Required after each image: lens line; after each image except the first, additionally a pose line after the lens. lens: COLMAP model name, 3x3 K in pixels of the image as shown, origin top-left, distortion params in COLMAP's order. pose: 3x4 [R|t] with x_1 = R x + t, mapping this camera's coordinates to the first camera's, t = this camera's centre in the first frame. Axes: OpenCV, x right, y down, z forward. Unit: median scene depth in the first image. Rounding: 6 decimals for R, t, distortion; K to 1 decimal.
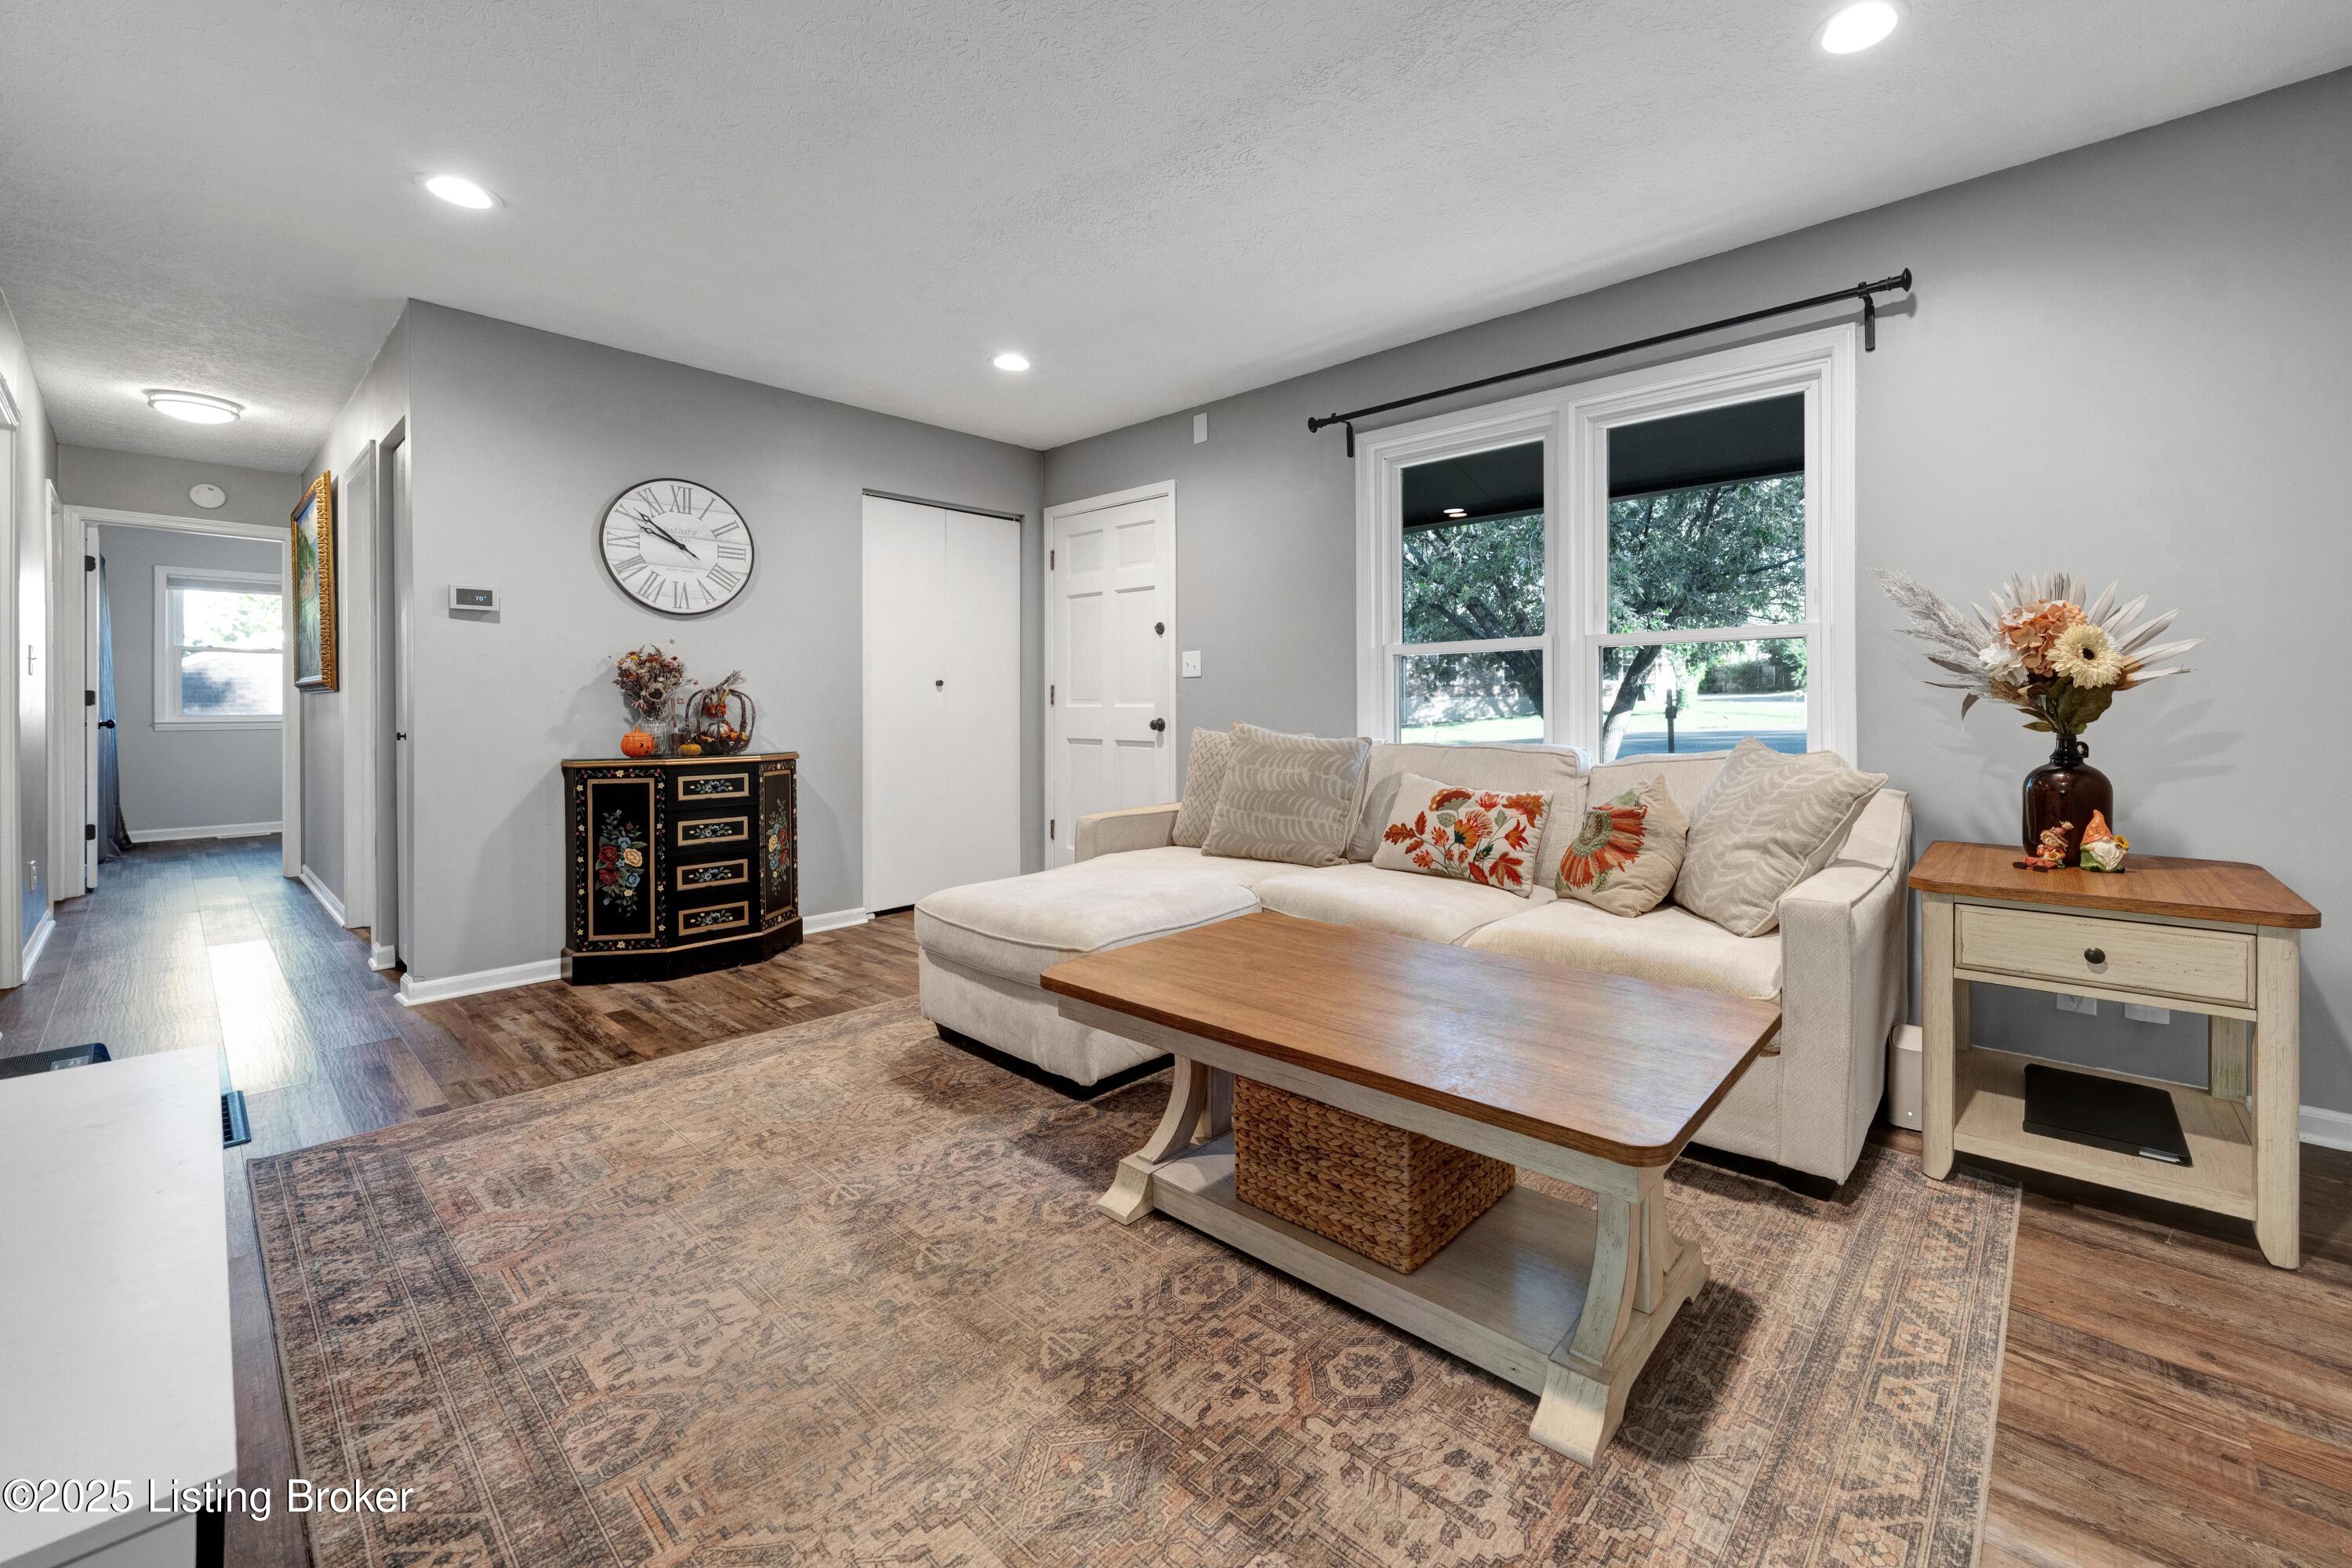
lens RADIAL K [[919.7, 0, 1287.4], [0, 919.7, 719.6], [0, 0, 1]] dist [-0.000510, -0.000094]
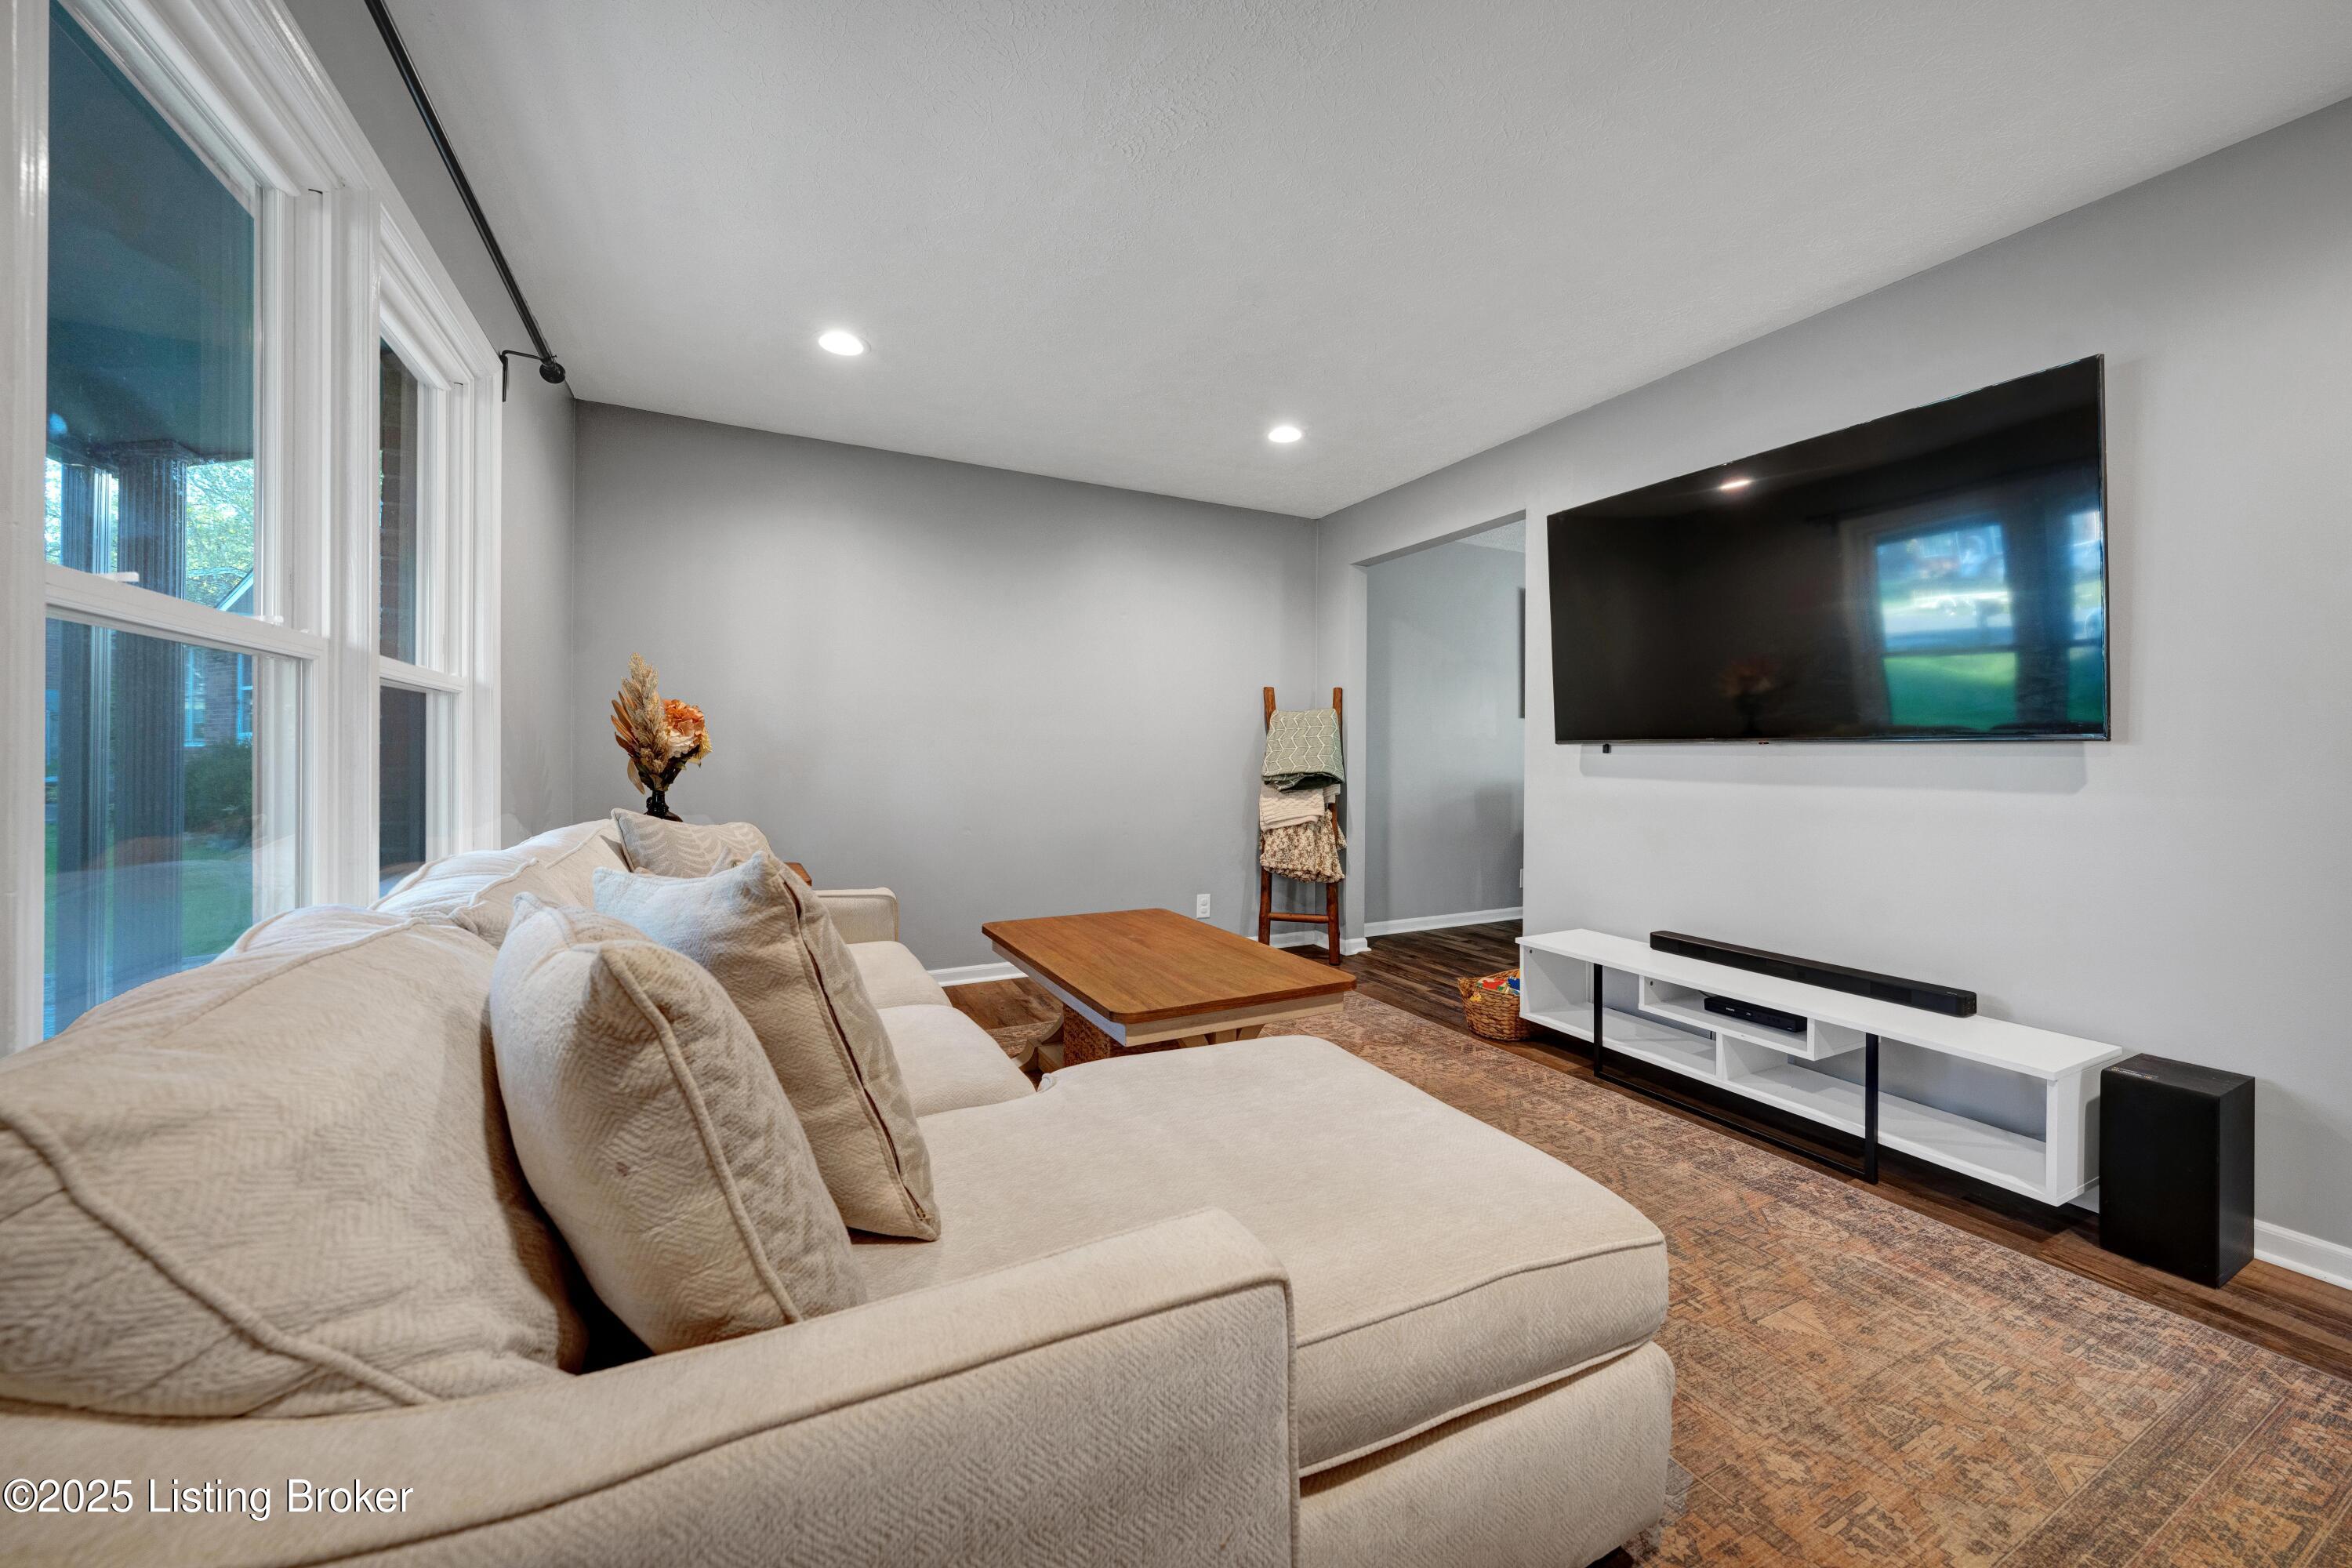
lens RADIAL K [[869.2, 0, 1178.1], [0, 869.2, 756.6], [0, 0, 1]] dist [-0.000338, -0.000103]
pose [[-0.913425, -0.003515, 0.406992, -0.454317], [0.001351, 0.999931, 0.011669, -0.050937], [-0.407005, 0.011208, -0.913357, 1.883877]]
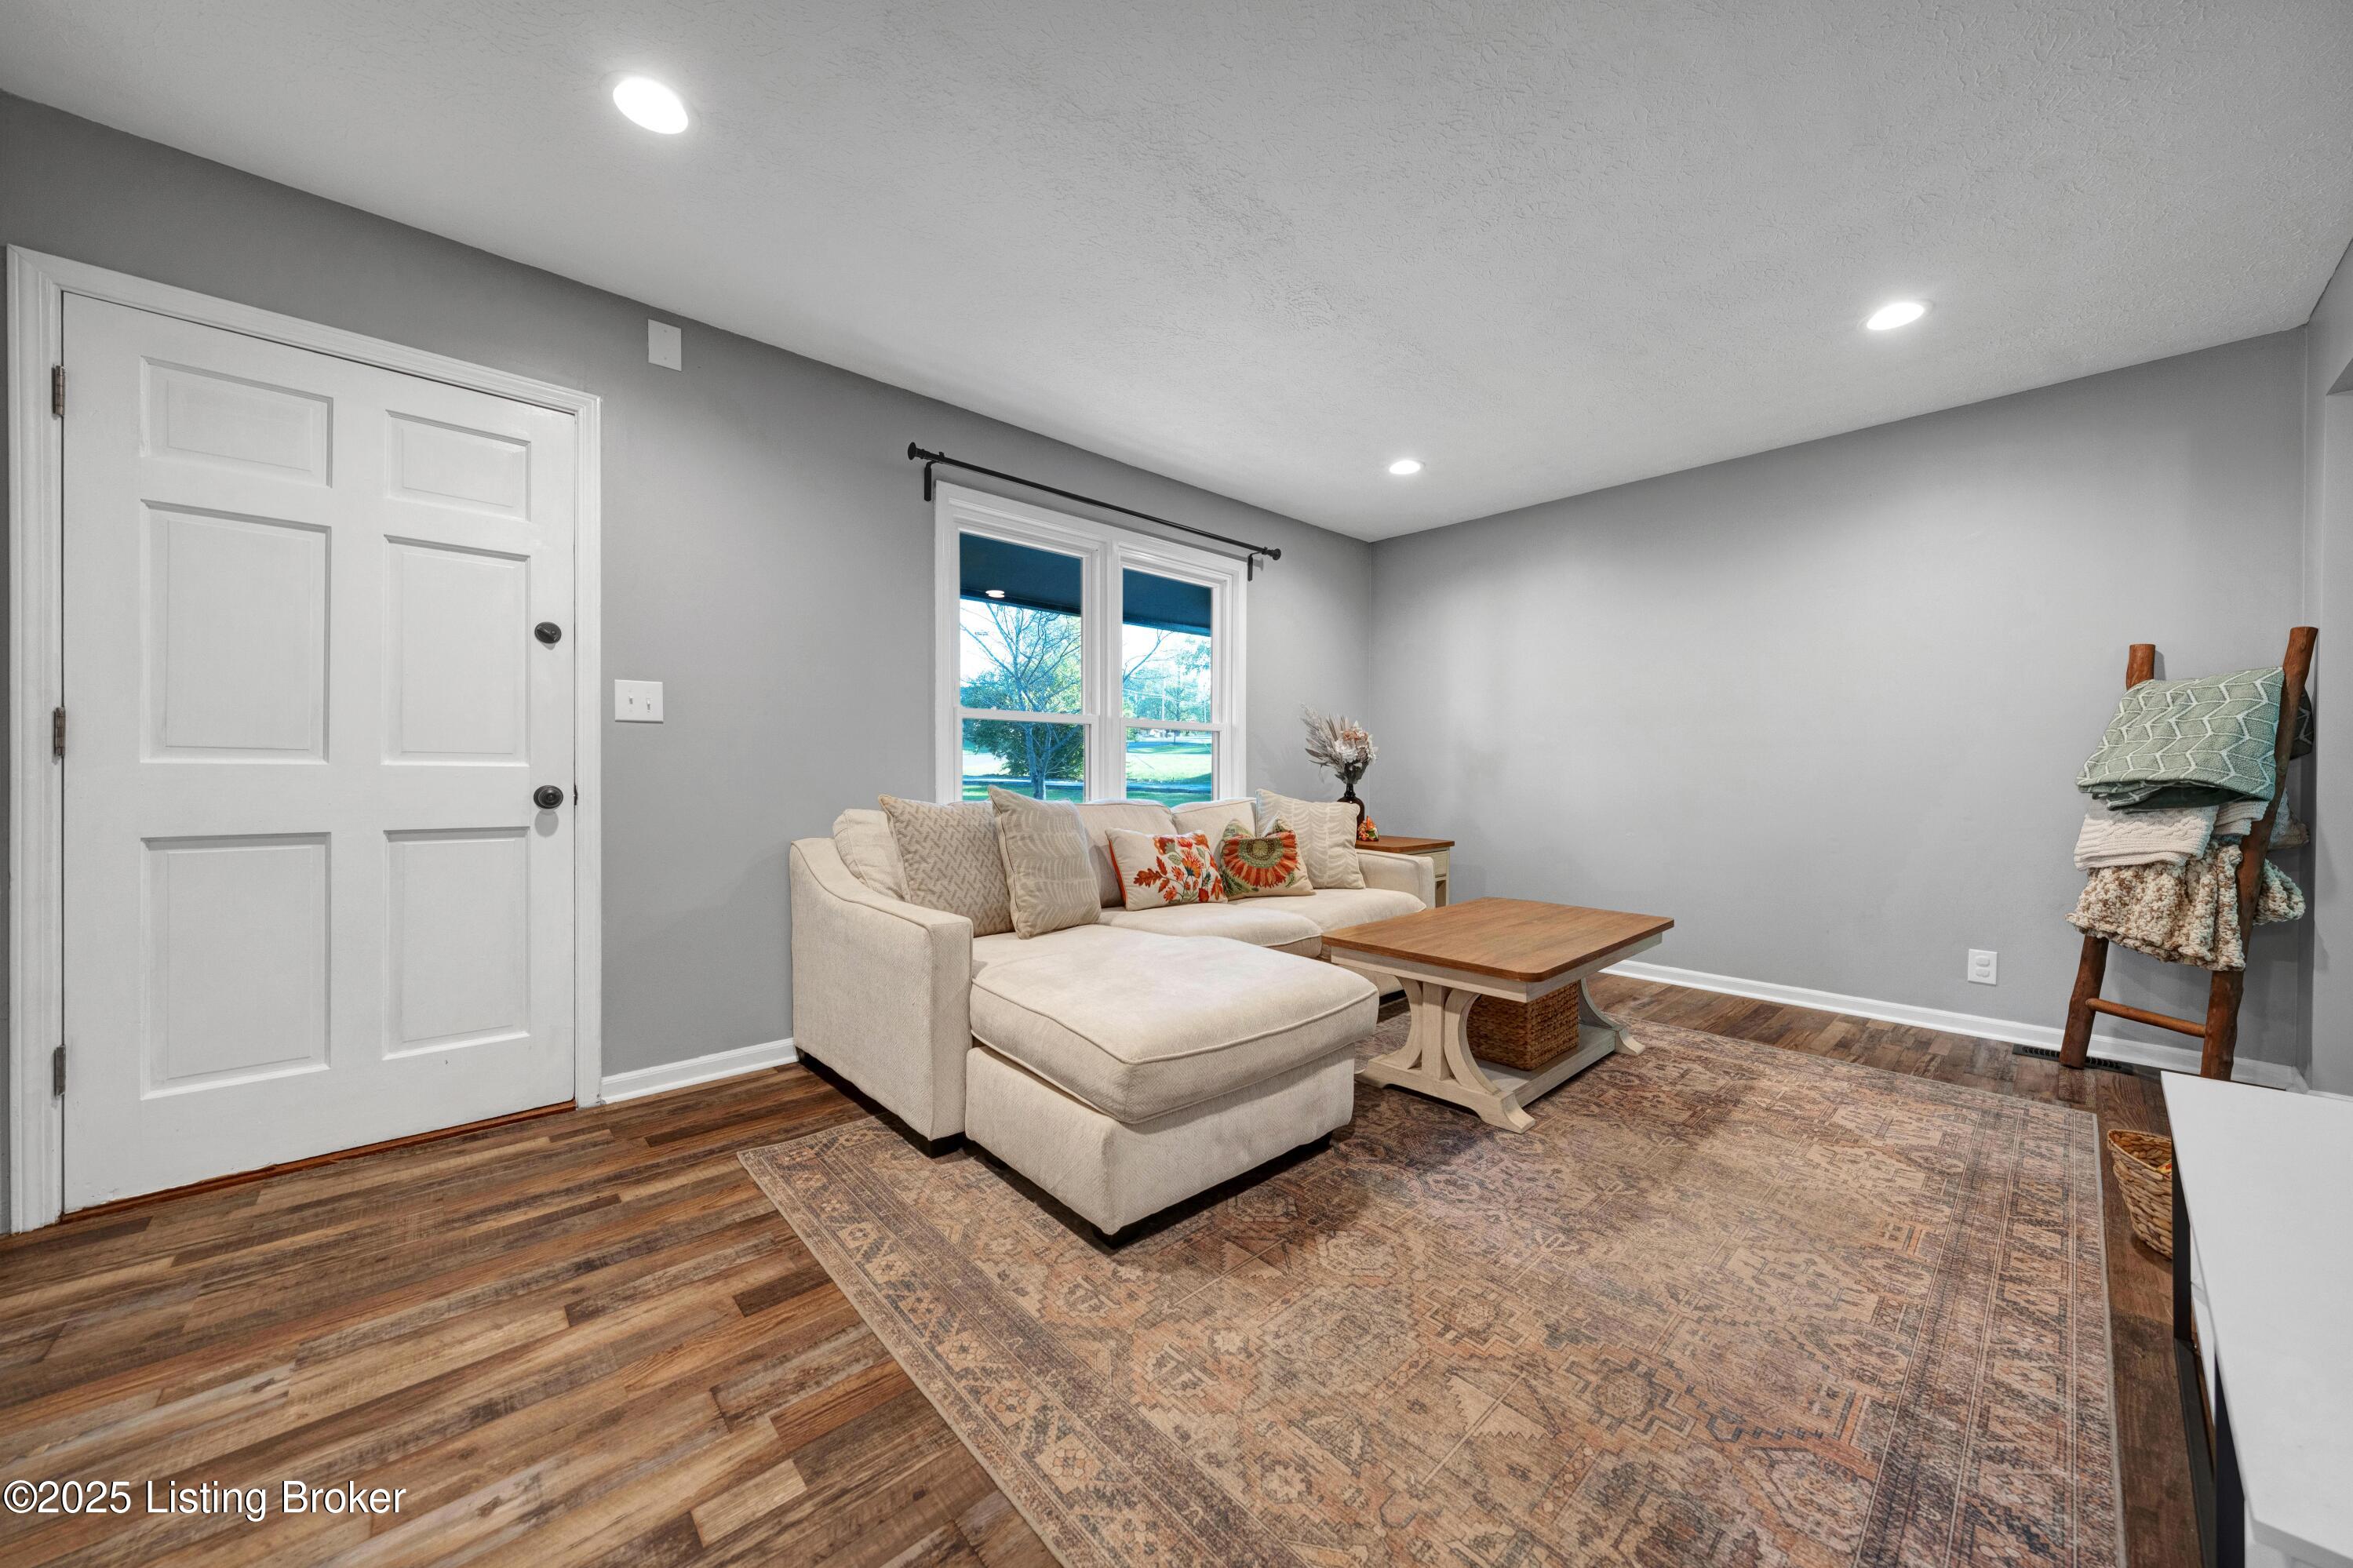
lens RADIAL K [[810.2, 0, 1176.5], [0, 810.2, 784.0], [0, 0, 1]] dist [-0.002816, -0.000092]
pose [[0.146990, -0.010600, 0.989081, -1.240079], [0.009579, 0.999911, 0.009293, -0.007738], [-0.989092, 0.008108, 0.147079, 1.112441]]
